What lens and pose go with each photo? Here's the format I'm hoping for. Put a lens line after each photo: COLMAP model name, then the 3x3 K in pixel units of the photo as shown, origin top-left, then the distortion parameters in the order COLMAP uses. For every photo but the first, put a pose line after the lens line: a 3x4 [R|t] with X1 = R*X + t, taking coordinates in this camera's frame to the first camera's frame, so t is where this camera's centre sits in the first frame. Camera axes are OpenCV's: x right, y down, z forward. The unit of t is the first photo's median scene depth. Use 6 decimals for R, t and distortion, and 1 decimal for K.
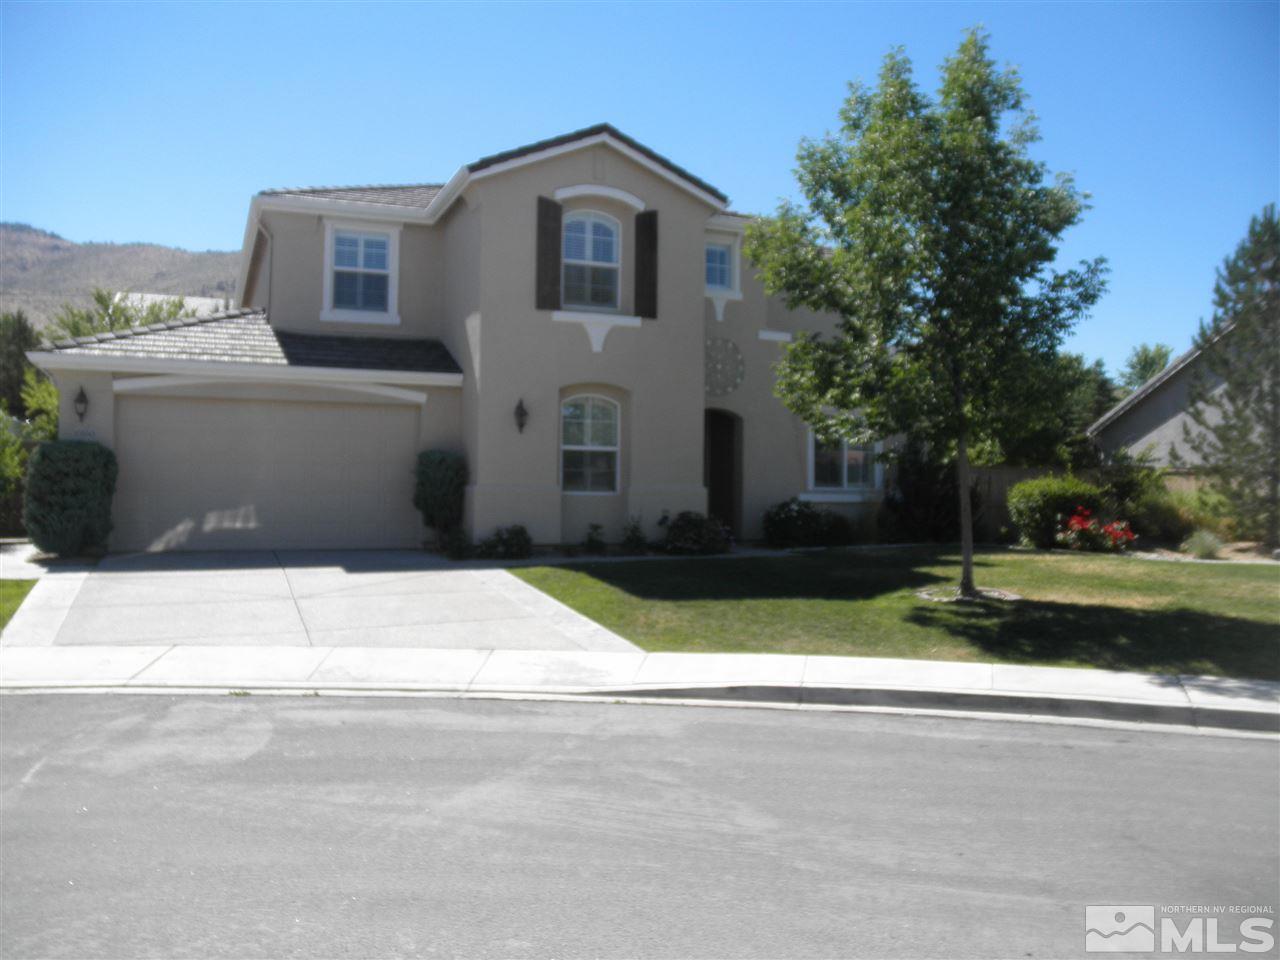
lens RADIAL K [[1058.4, 0, 640.0], [0, 1058.4, 480.0], [0, 0, 1]] dist [-0.125649, 0.113139]
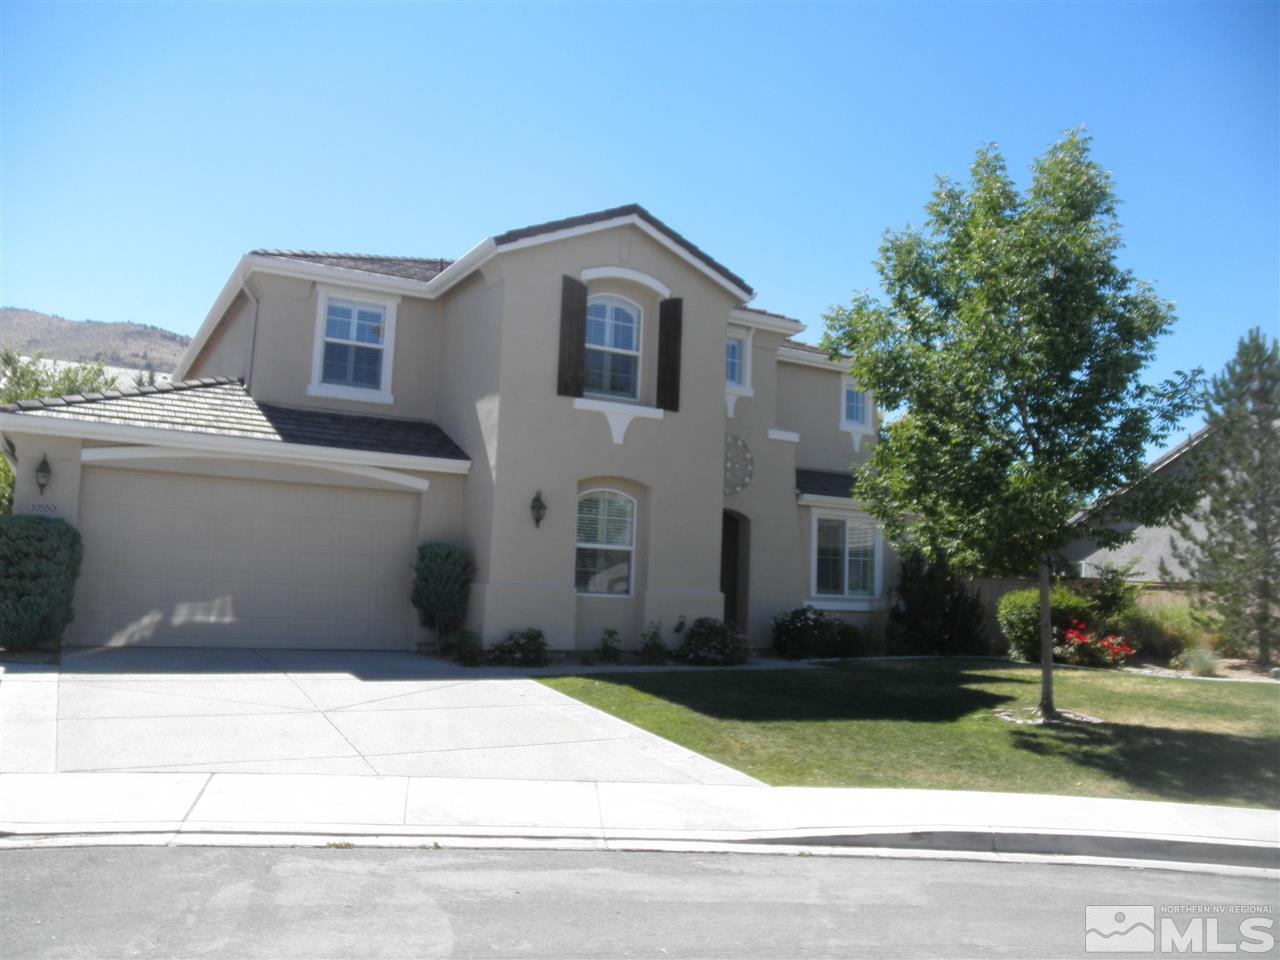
lens RADIAL K [[1058.4, 0, 640.0], [0, 1058.4, 480.0], [0, 0, 1]] dist [-0.125649, 0.113139]
pose [[0.993080, 0.040782, 0.110132, -0.124173], [-0.030649, 0.995270, -0.092186, -0.003828], [-0.113370, 0.088172, 0.989633, 0.076190]]
